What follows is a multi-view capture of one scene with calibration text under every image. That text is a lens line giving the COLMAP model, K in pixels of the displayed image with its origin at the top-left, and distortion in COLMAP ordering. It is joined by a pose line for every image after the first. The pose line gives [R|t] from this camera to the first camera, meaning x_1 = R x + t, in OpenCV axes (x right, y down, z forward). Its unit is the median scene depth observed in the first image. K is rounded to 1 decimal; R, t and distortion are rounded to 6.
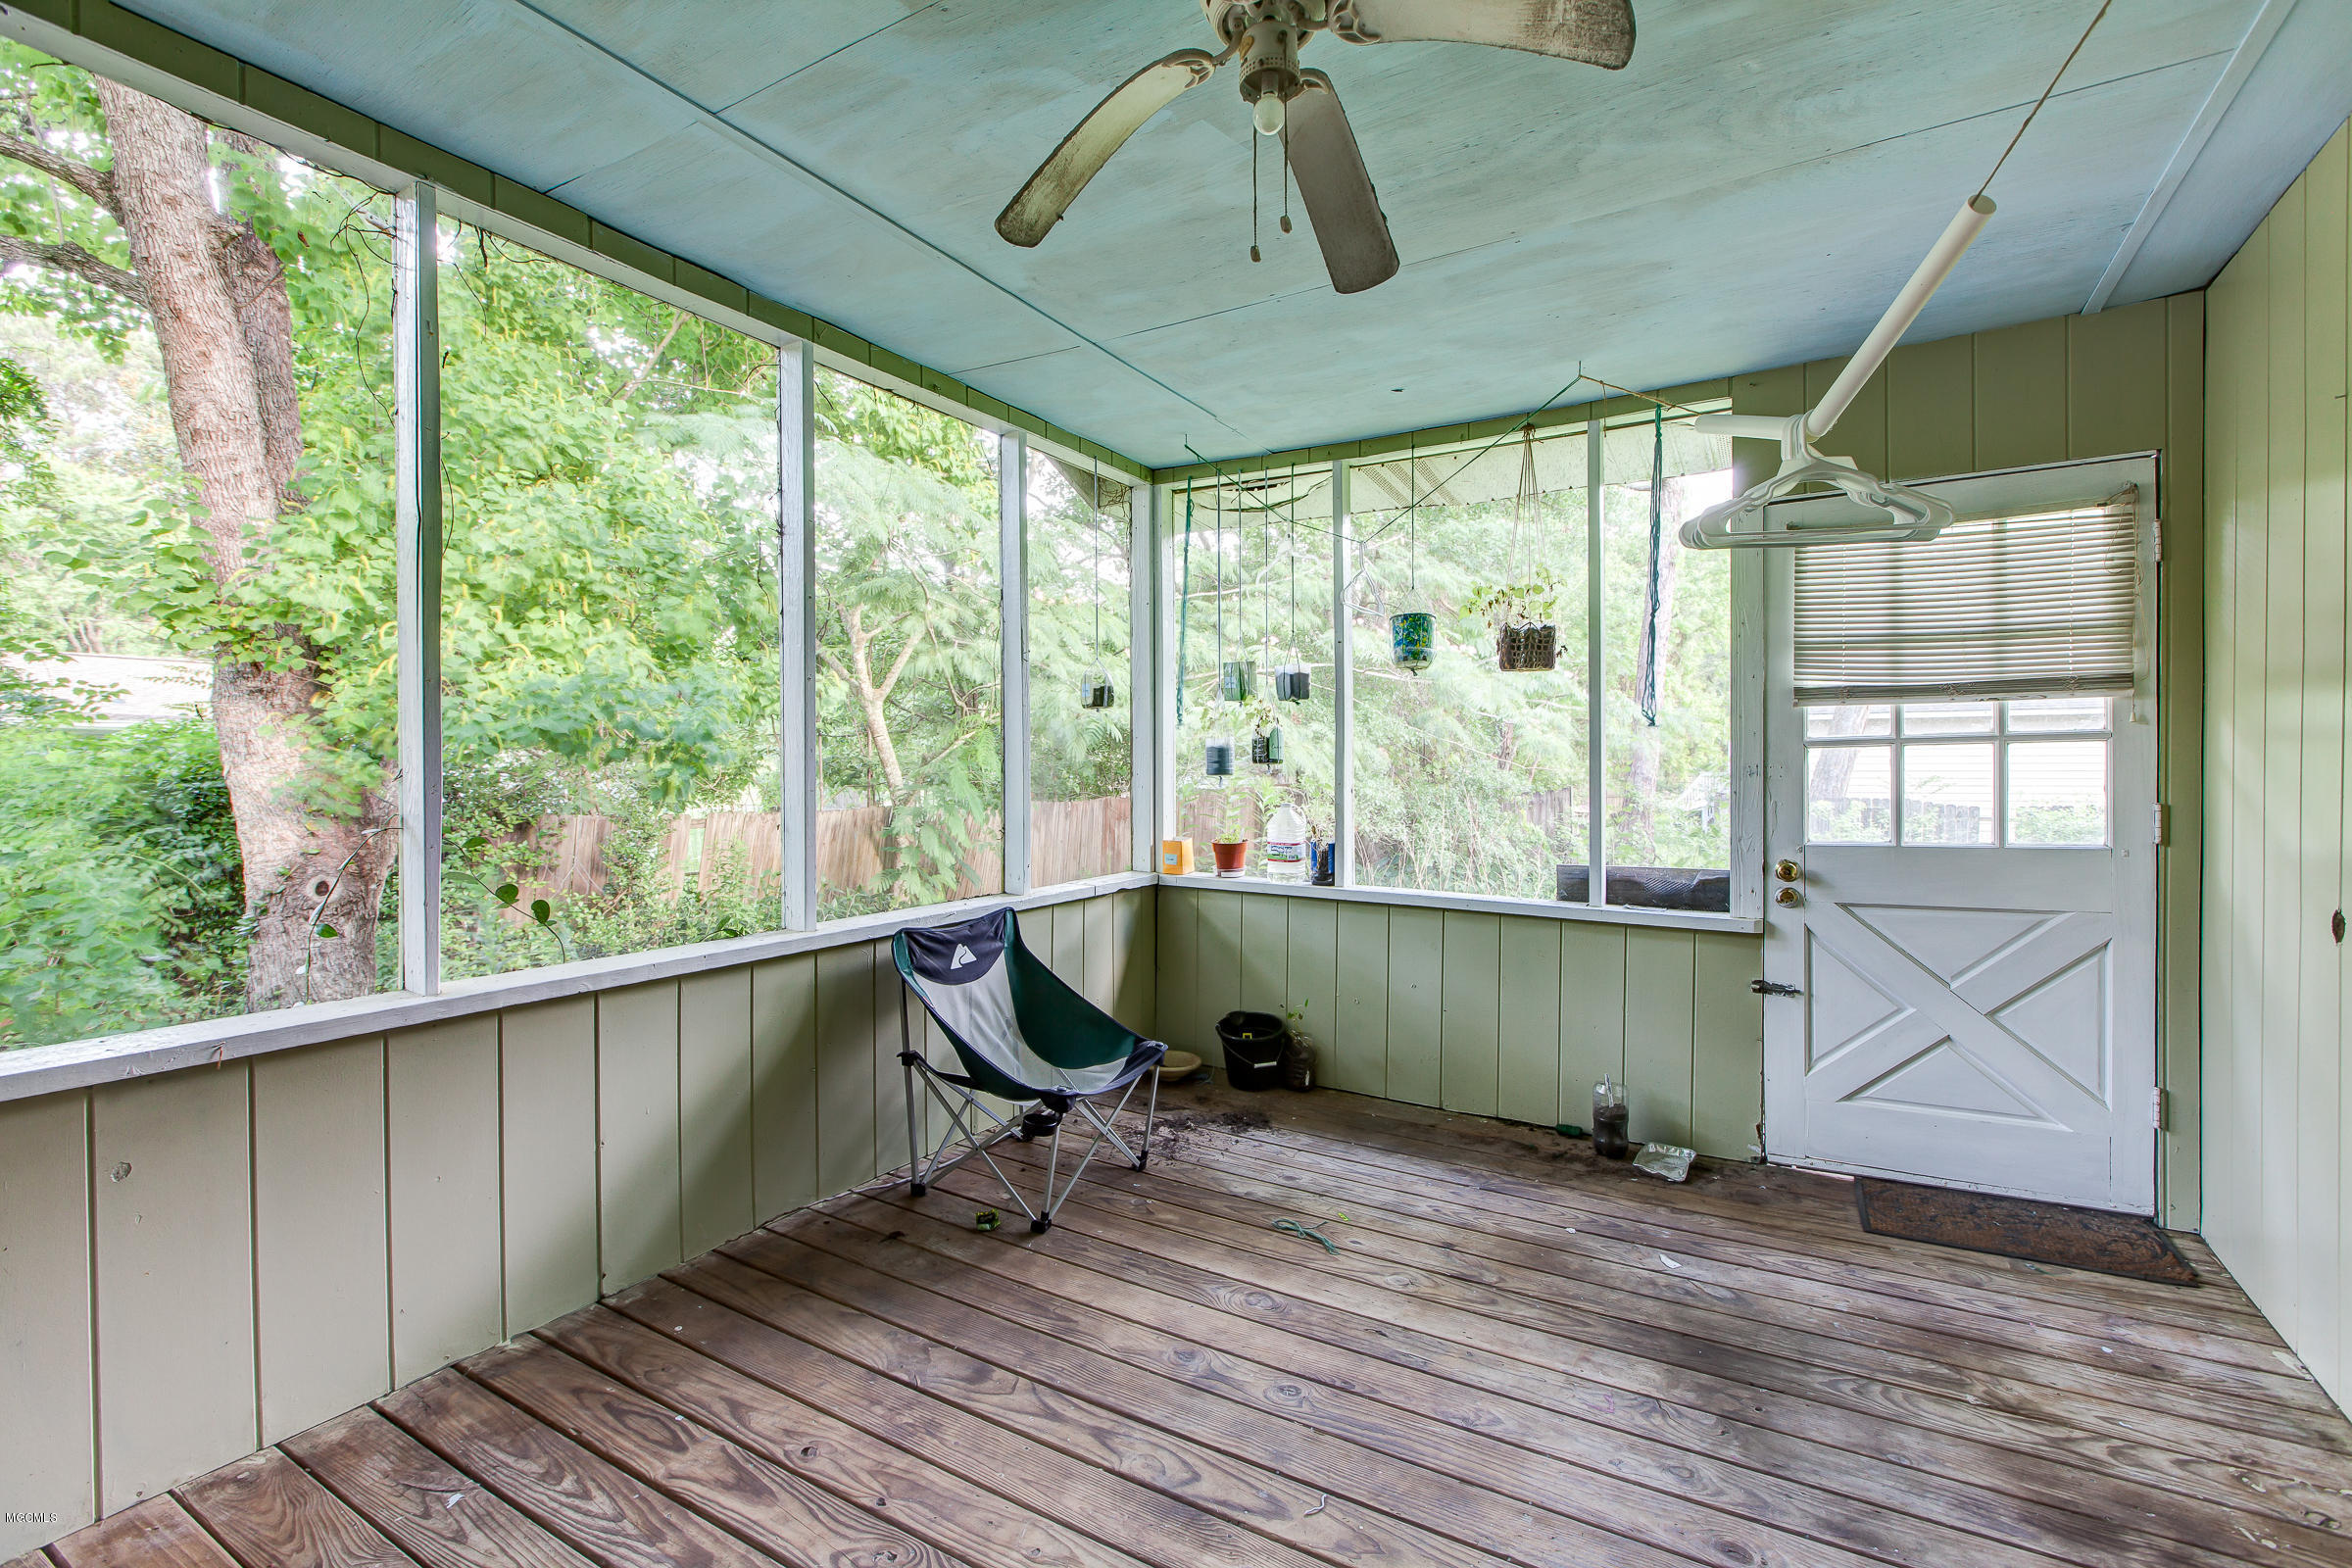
lens RADIAL K [[1049.4, 0, 1181.2], [0, 1049.4, 777.6], [0, 0, 1]] dist [0.000203, 0.001143]
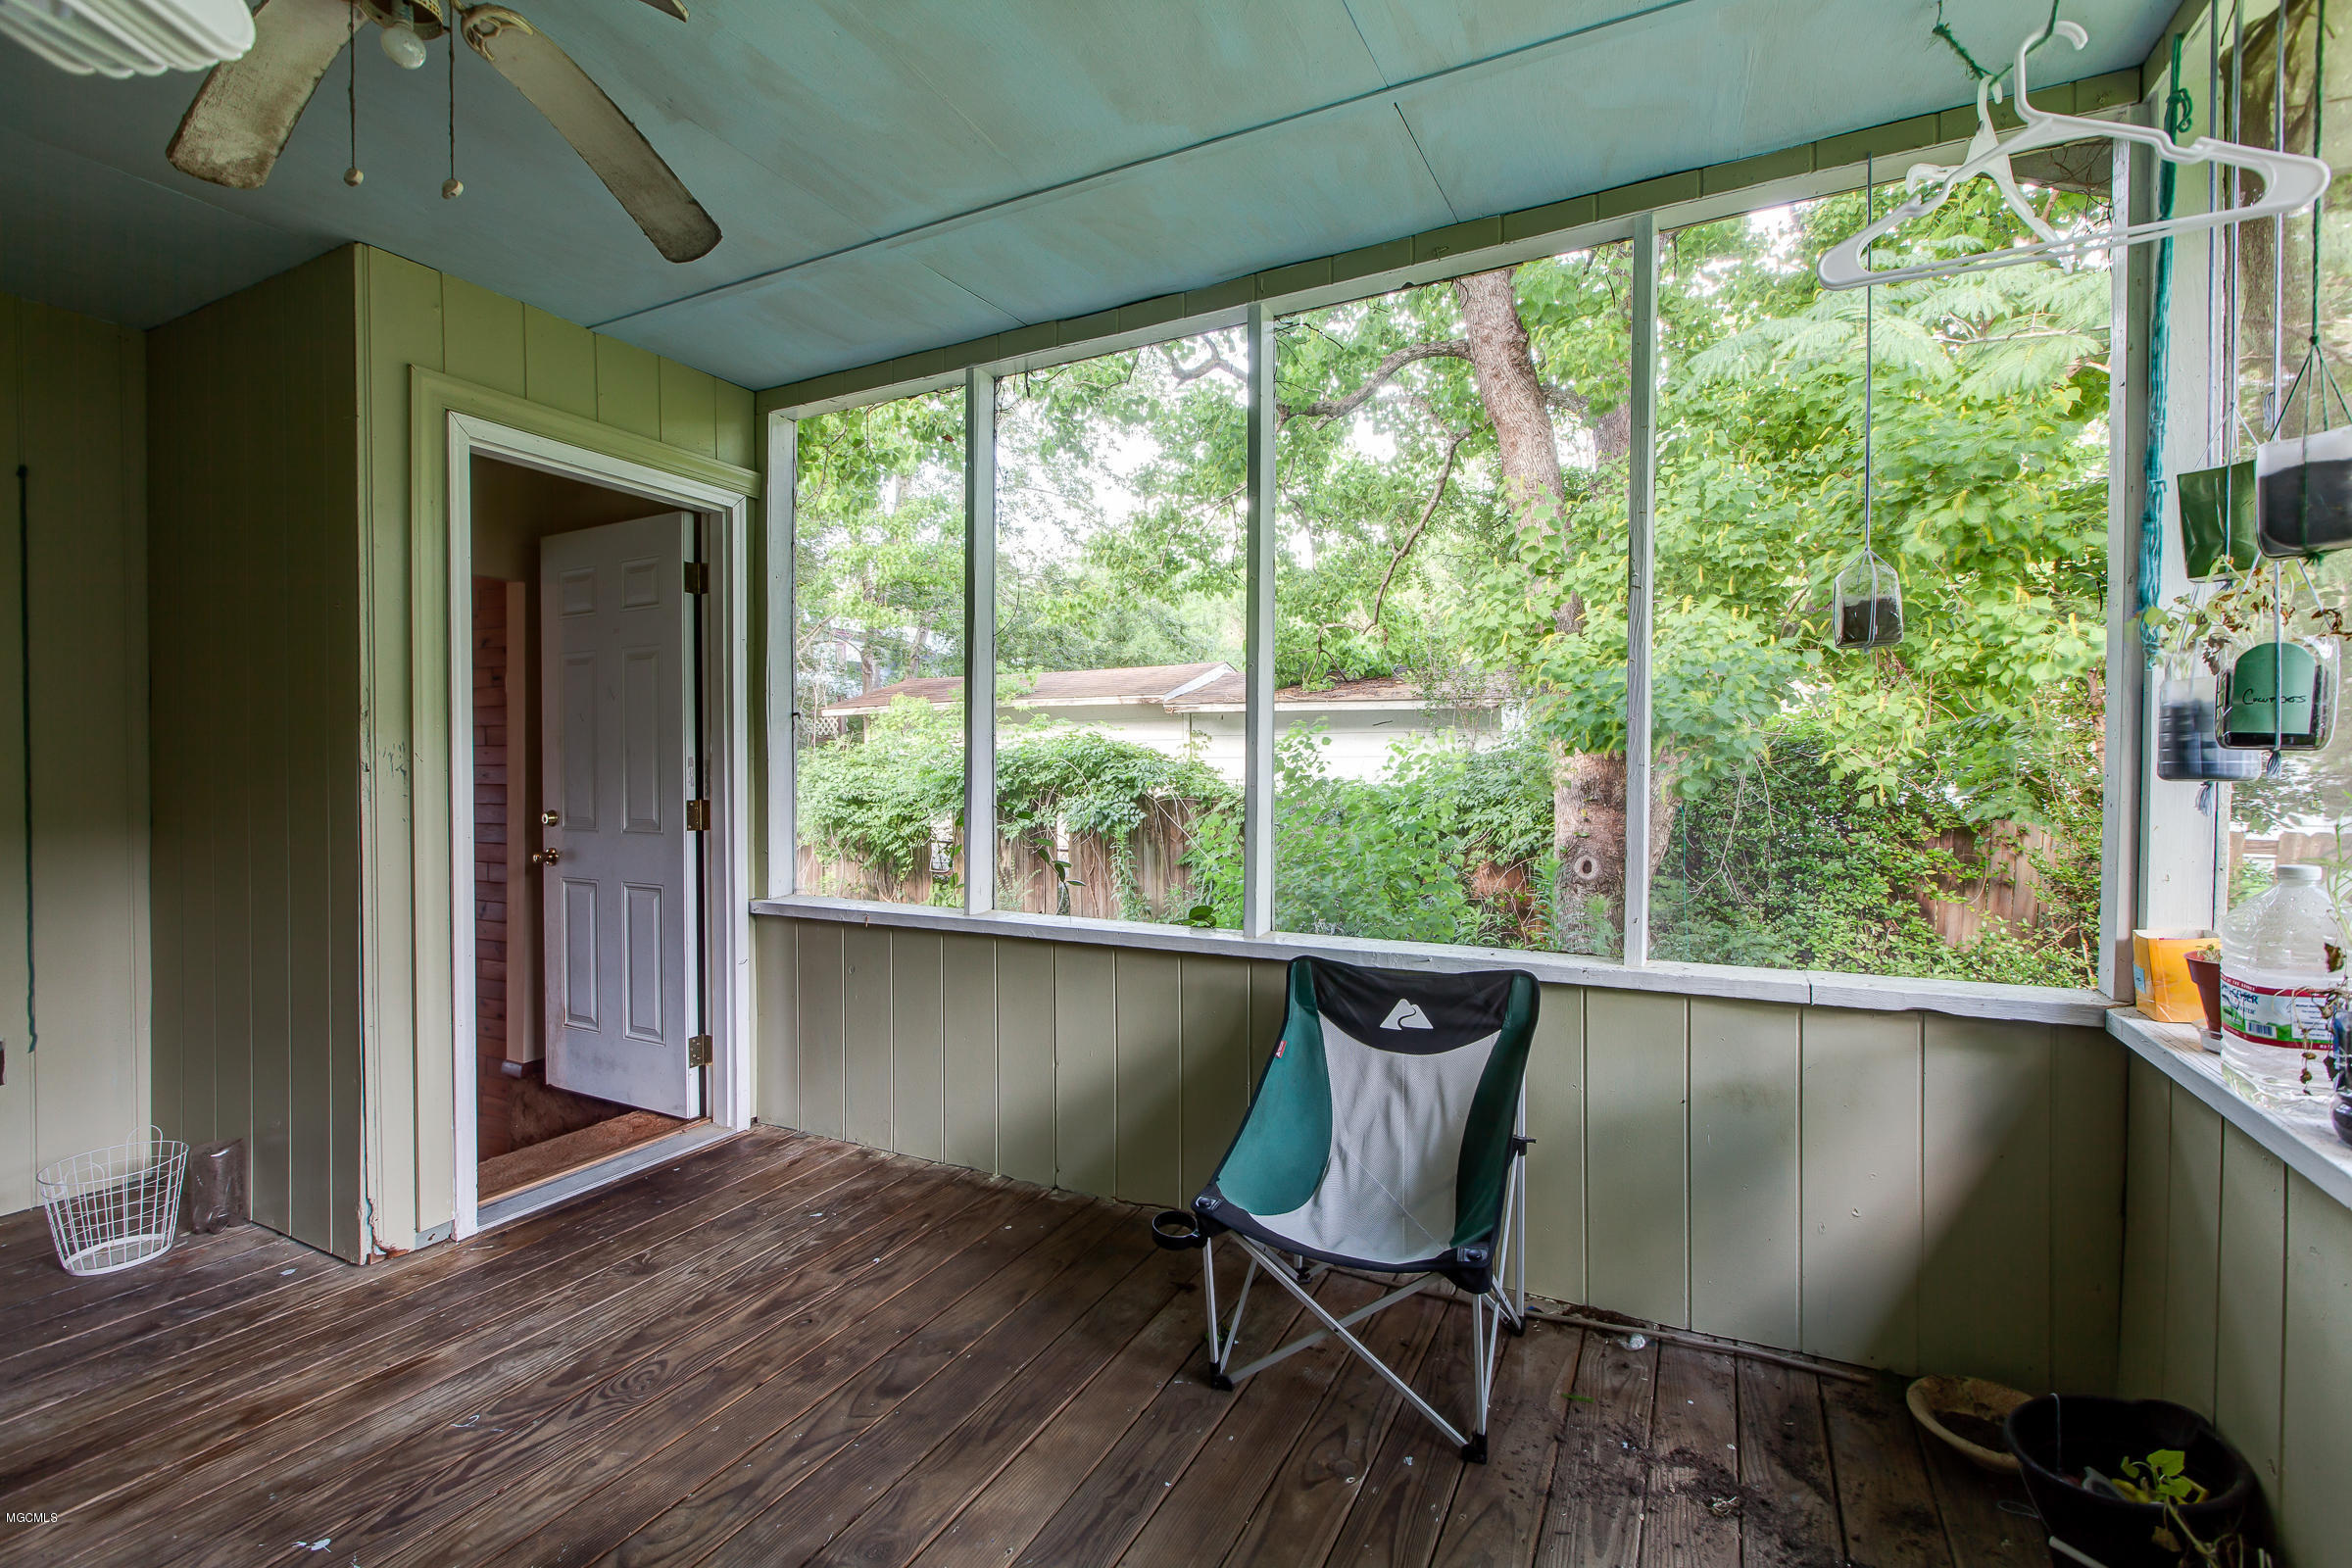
lens RADIAL K [[1049.4, 0, 1178.5], [0, 1049.4, 778.5], [0, 0, 1]] dist [0.000203, 0.001143]
pose [[0.061741, 0.014391, -0.997988, 0.509088], [-0.009648, 0.999858, 0.013821, -0.005936], [0.998046, 0.008775, 0.061871, 0.782511]]
